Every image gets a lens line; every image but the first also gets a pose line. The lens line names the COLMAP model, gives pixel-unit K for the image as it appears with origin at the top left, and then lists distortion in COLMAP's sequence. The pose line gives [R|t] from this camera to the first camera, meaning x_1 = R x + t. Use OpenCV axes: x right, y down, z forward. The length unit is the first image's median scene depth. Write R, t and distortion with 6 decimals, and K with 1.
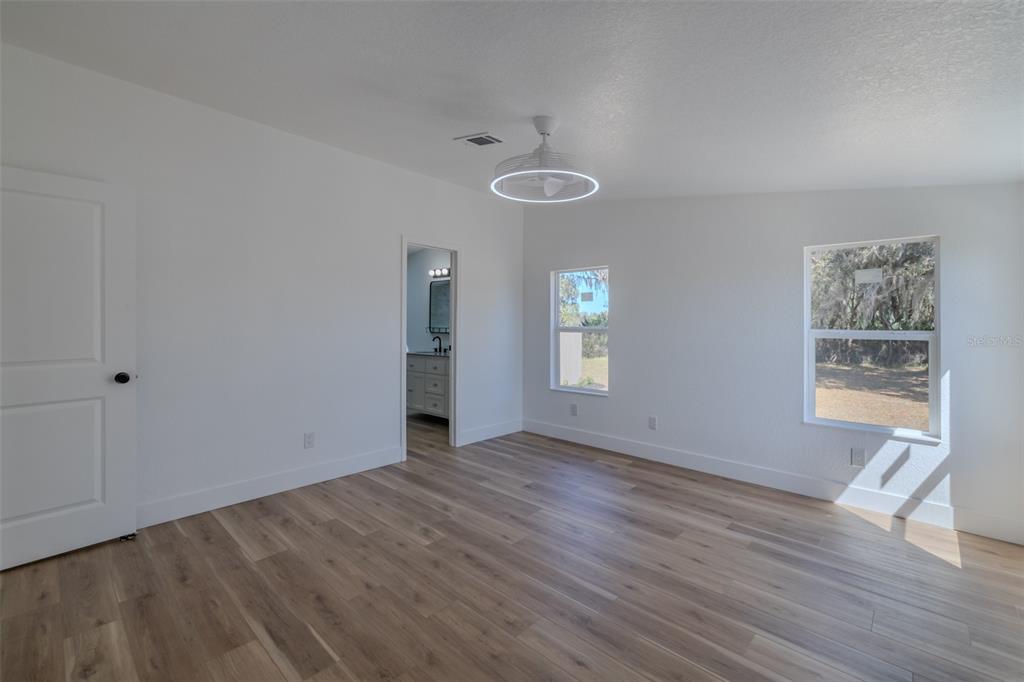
lens RADIAL K [[455.2, 0, 537.6], [0, 455.2, 342.1], [0, 0, 1]] dist [-0.001783, -0.000100]
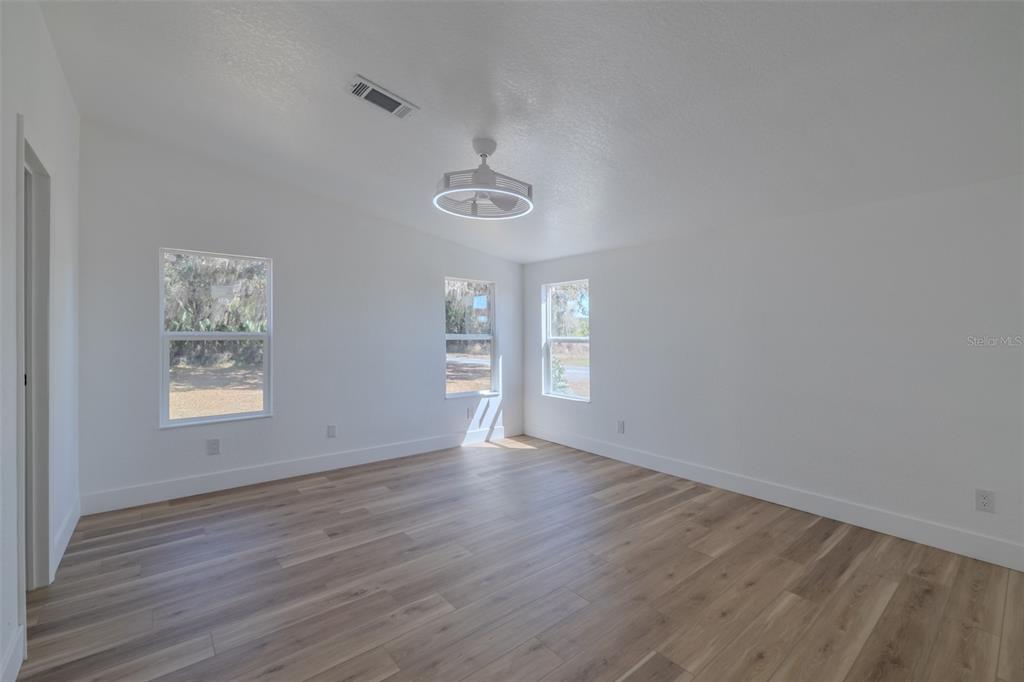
lens RADIAL K [[439.3, 0, 510.3], [0, 439.3, 332.2], [0, 0, 1]] dist [0.001591, -0.000183]
pose [[0.132999, -0.005444, 0.991101, -0.829676], [0.028160, 0.999602, 0.001711, -0.032407], [-0.990716, 0.027682, 0.133100, 0.651372]]
